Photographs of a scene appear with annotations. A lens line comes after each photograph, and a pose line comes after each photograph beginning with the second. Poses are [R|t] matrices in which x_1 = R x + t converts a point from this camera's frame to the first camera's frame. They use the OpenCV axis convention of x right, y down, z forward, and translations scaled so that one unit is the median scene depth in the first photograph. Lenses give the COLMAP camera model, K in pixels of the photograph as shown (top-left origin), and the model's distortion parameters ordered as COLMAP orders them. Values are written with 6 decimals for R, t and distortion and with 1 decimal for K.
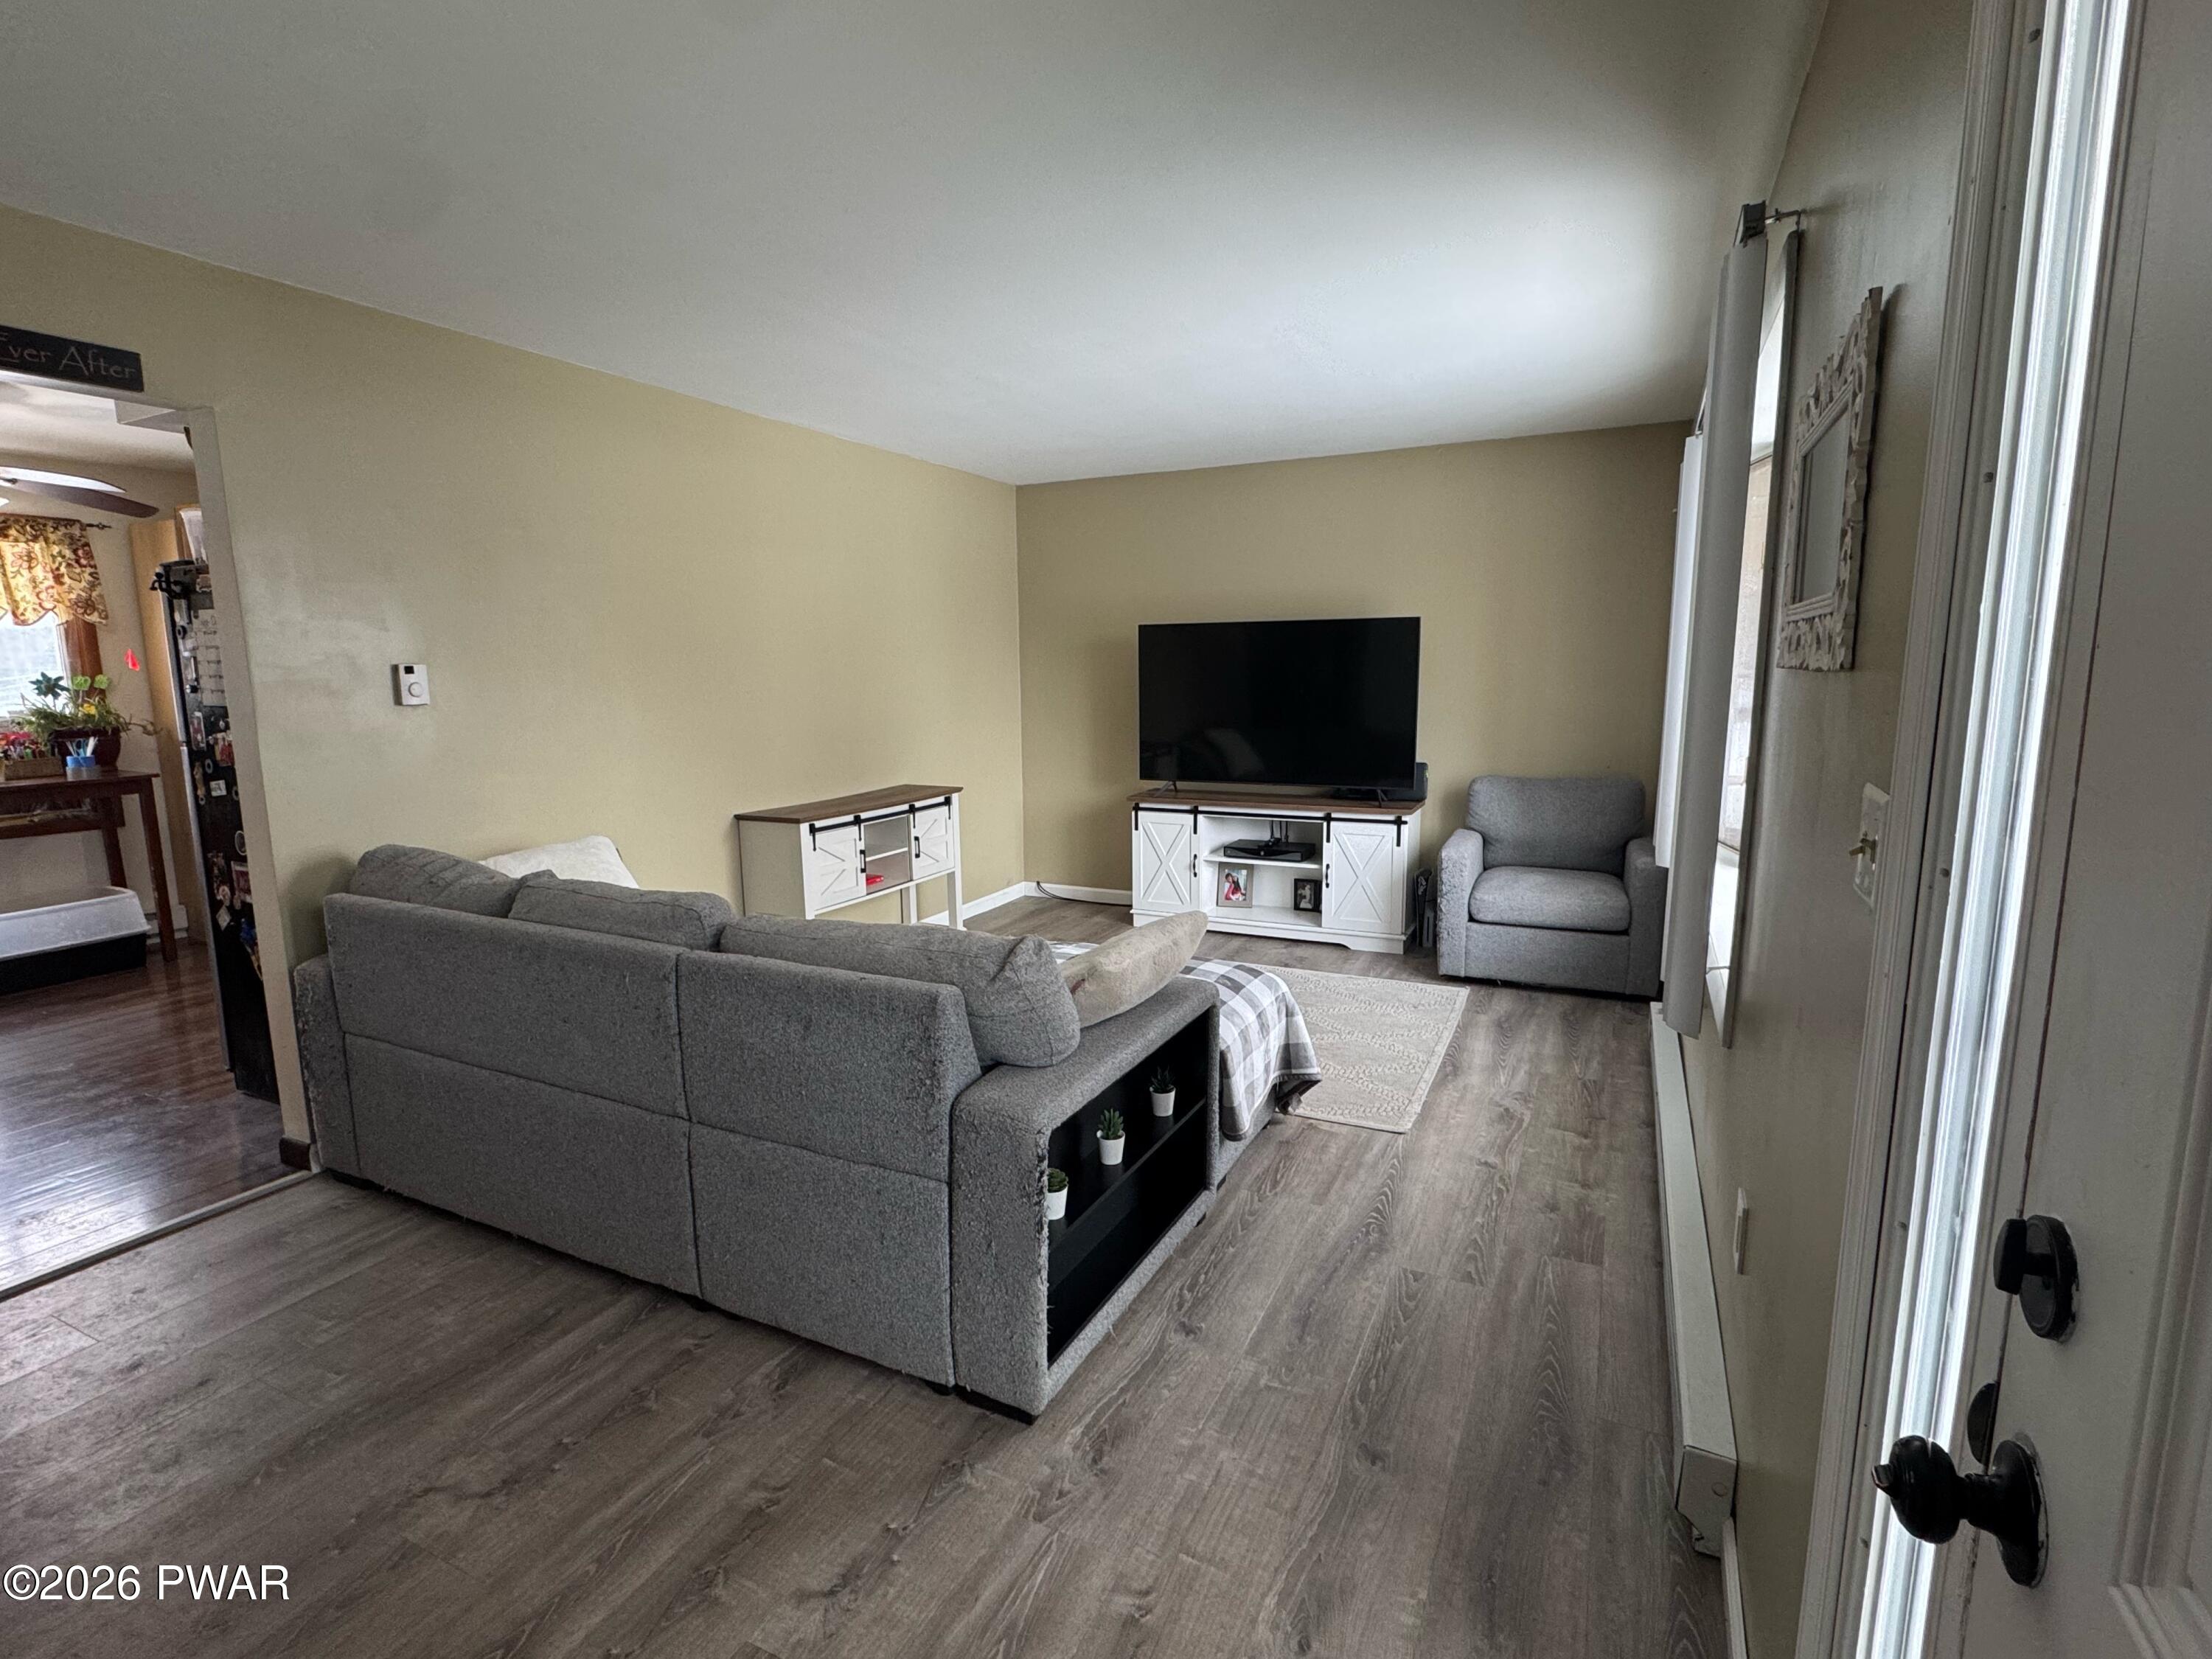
lens RADIAL K [[1064.8, 0, 1101.2], [0, 1064.8, 830.3], [0, 0, 1]] dist [-0.001233, -0.000320]
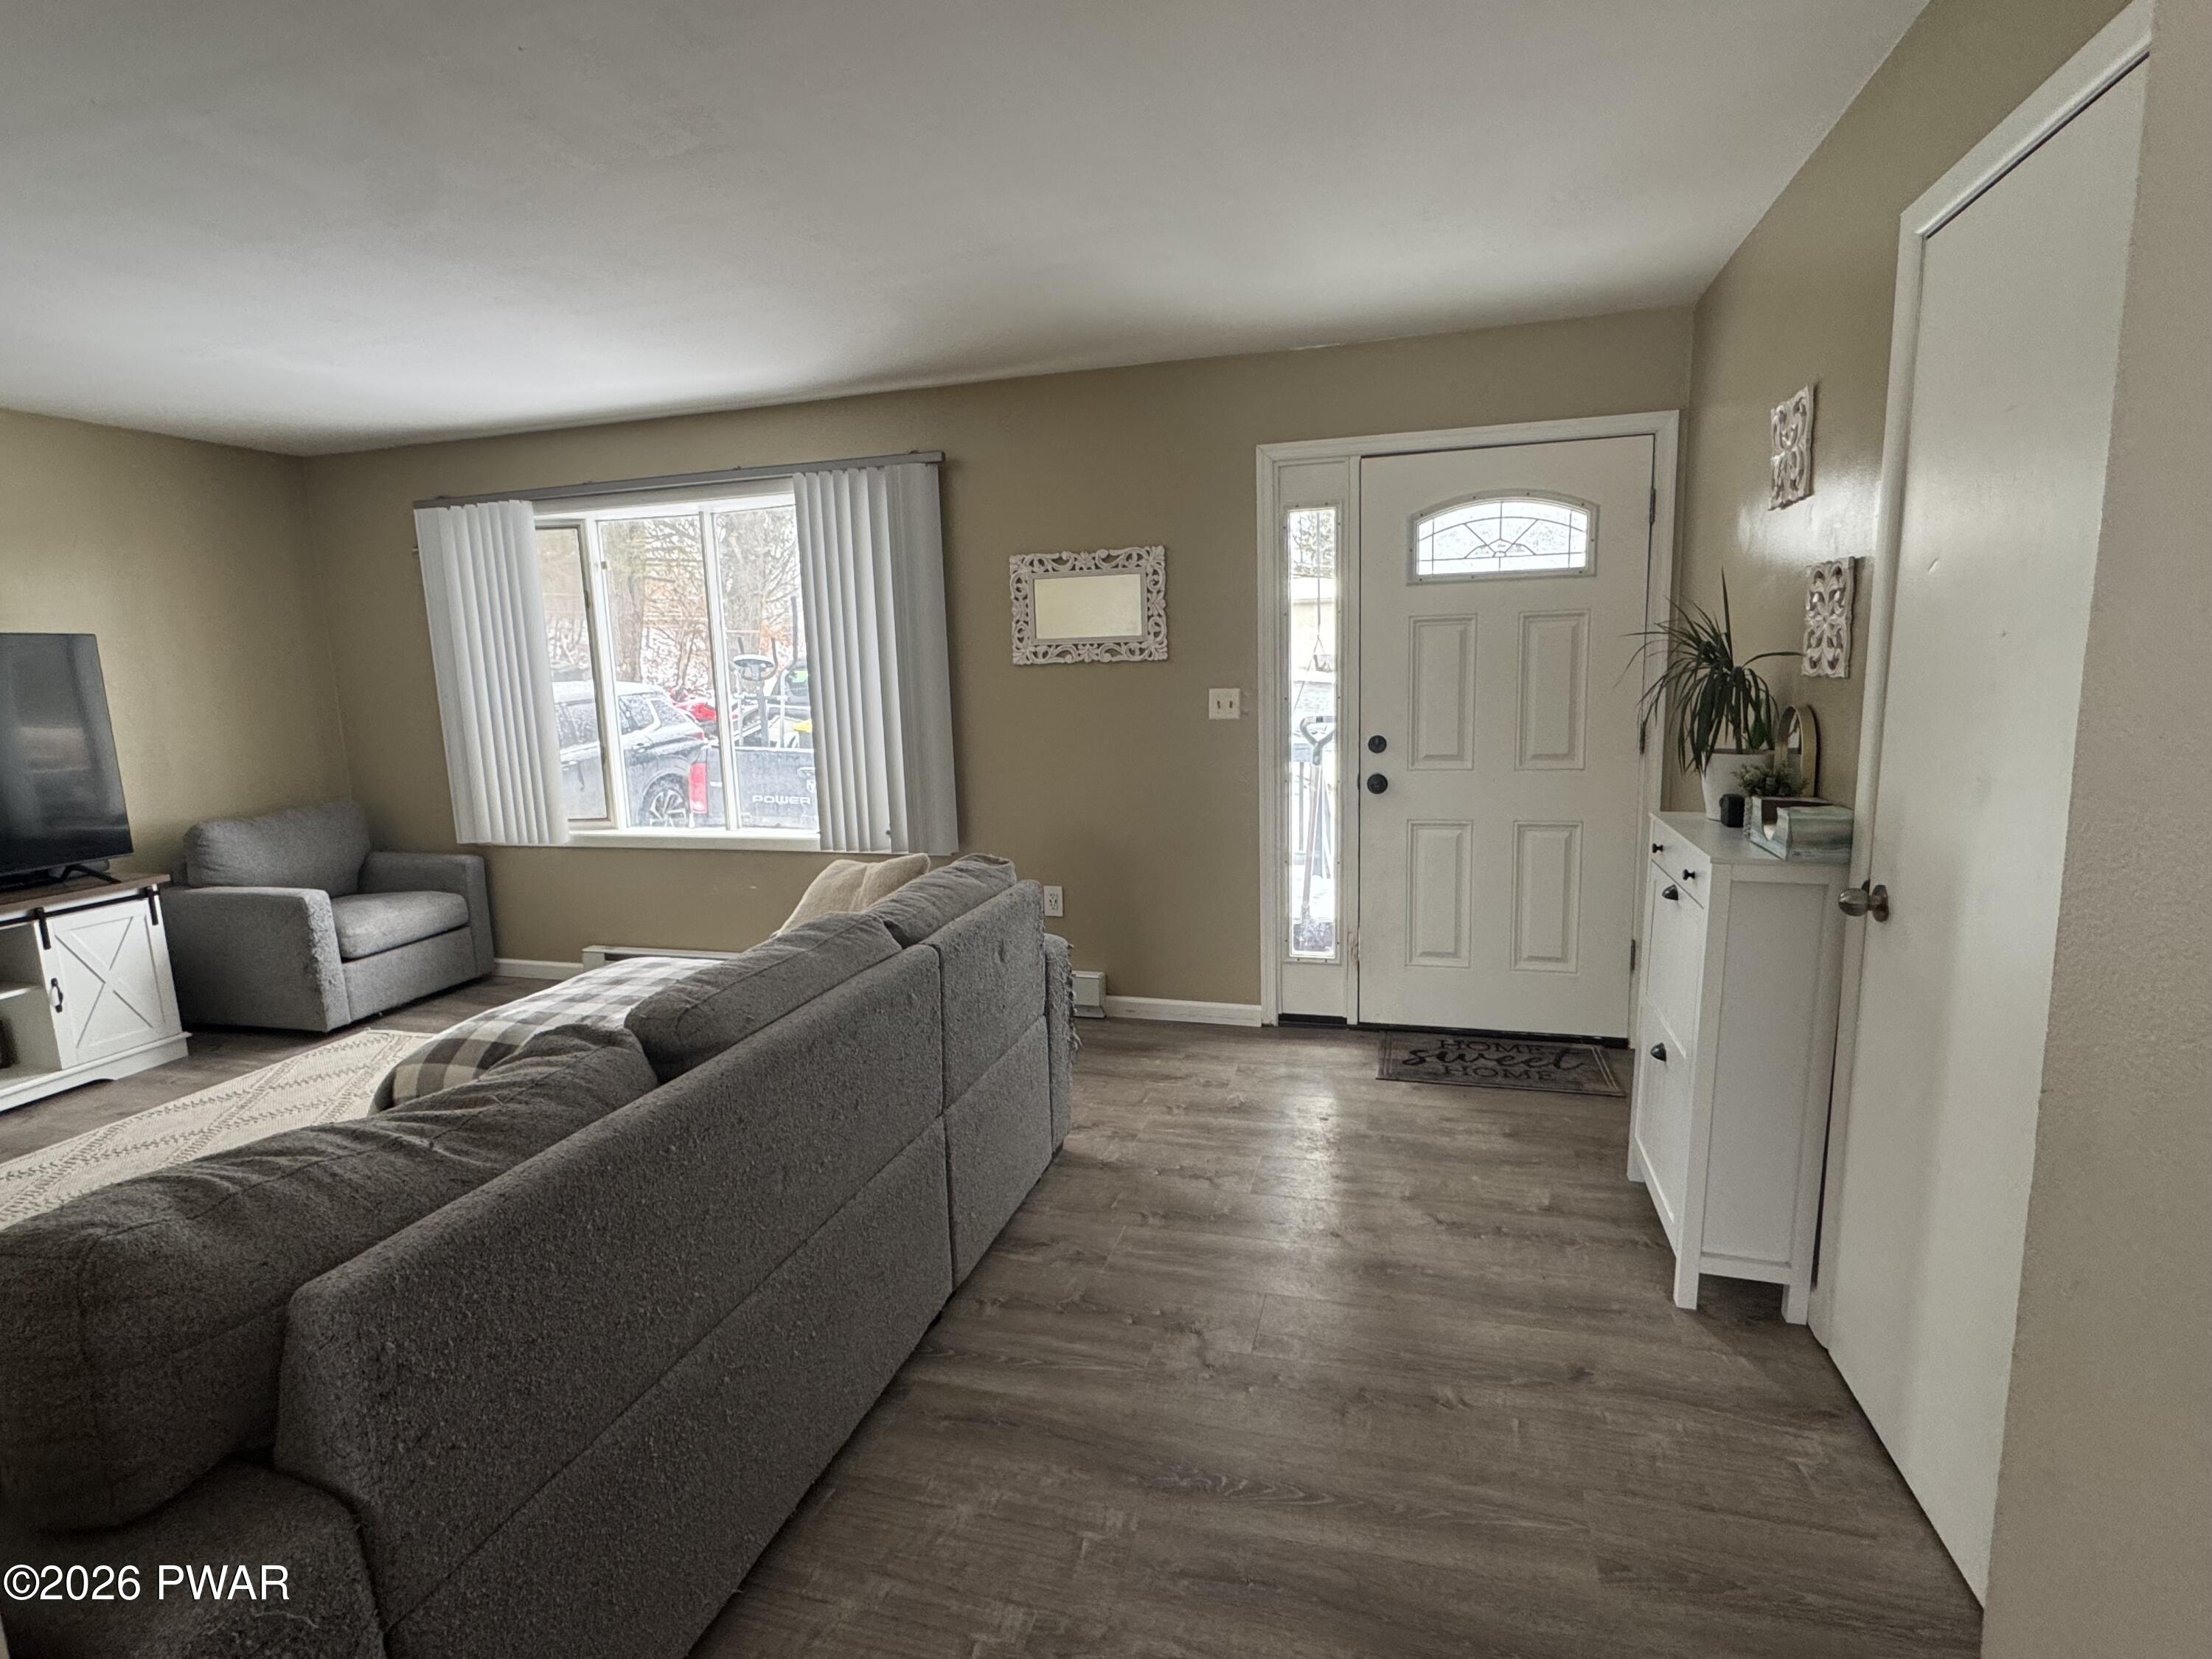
lens RADIAL K [[1079.9, 0, 1107.4], [0, 1079.9, 829.5], [0, 0, 1]] dist [0.000028, 0.000010]
pose [[-0.181882, -0.138275, 0.973550, -0.773044], [0.182343, 0.968149, 0.171574, -0.077094], [-0.966266, 0.208726, -0.150876, 0.533696]]
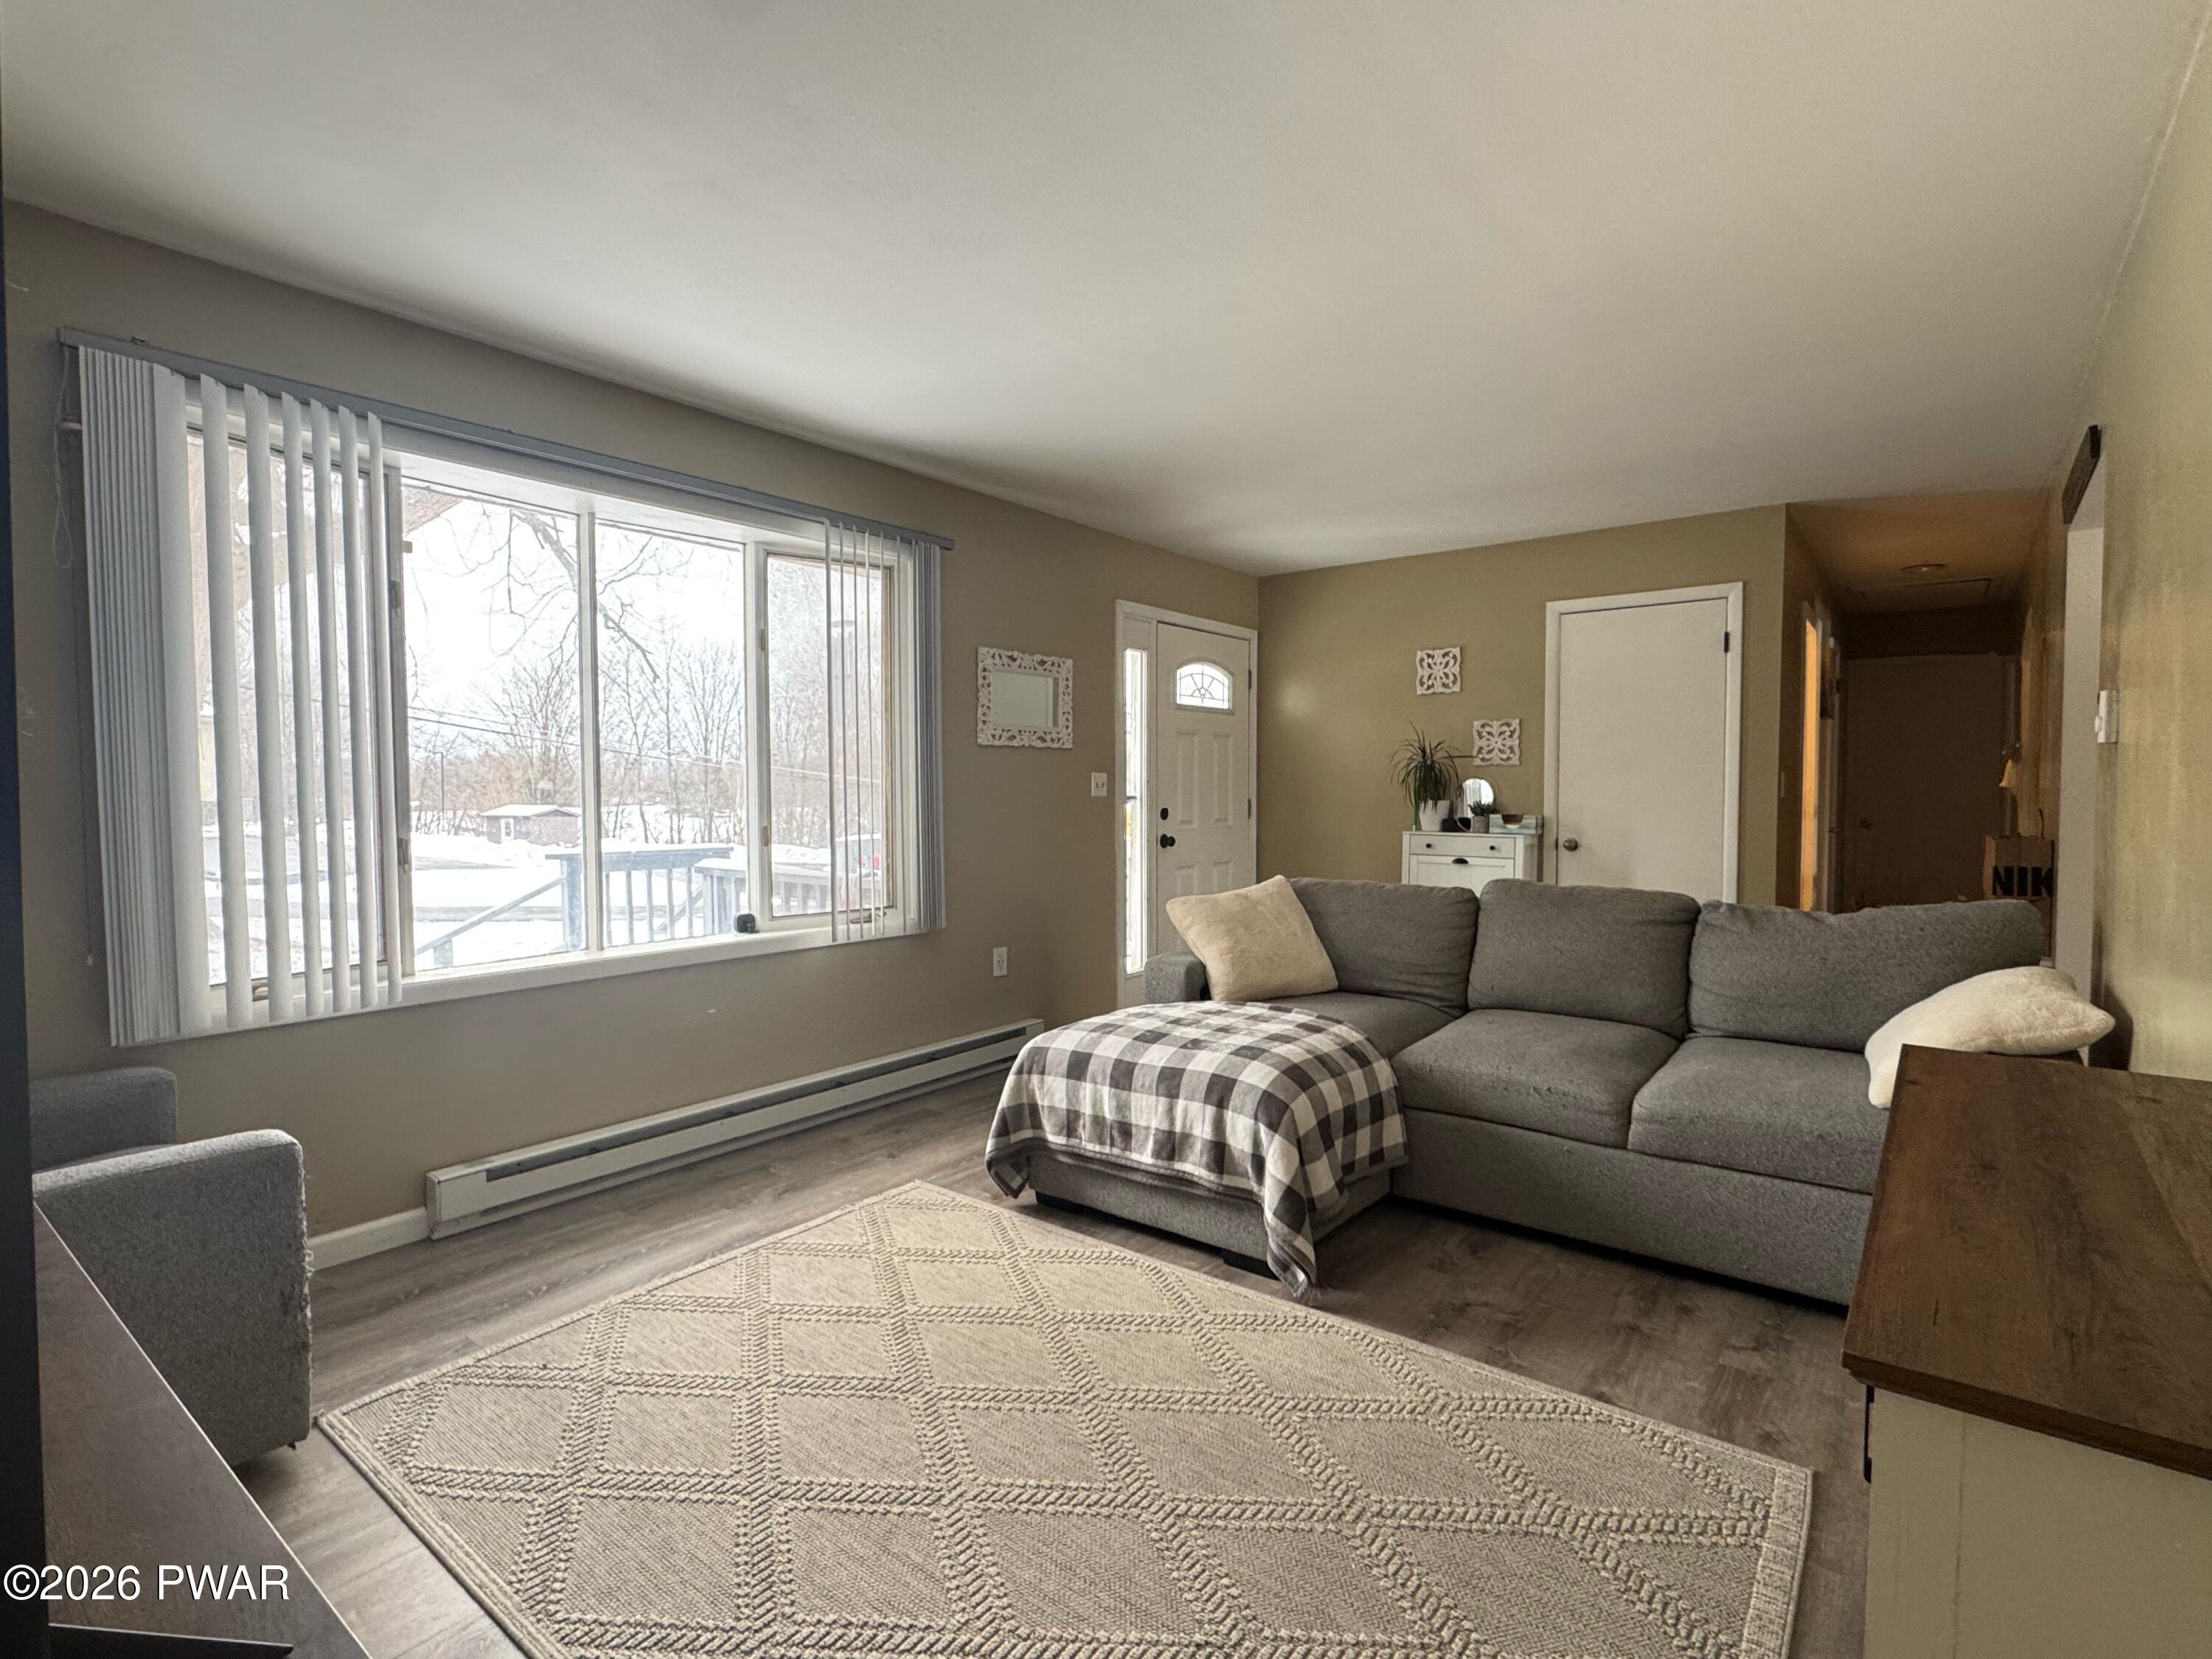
lens RADIAL K [[1079.9, 0, 1110.4], [0, 1079.9, 832.9], [0, 0, 1]] dist [0.000028, 0.000010]
pose [[-0.980372, 0.002867, 0.197135, -0.082016], [0.041198, 0.980800, 0.190616, -0.187705], [-0.192803, 0.194996, -0.961667, 1.505620]]
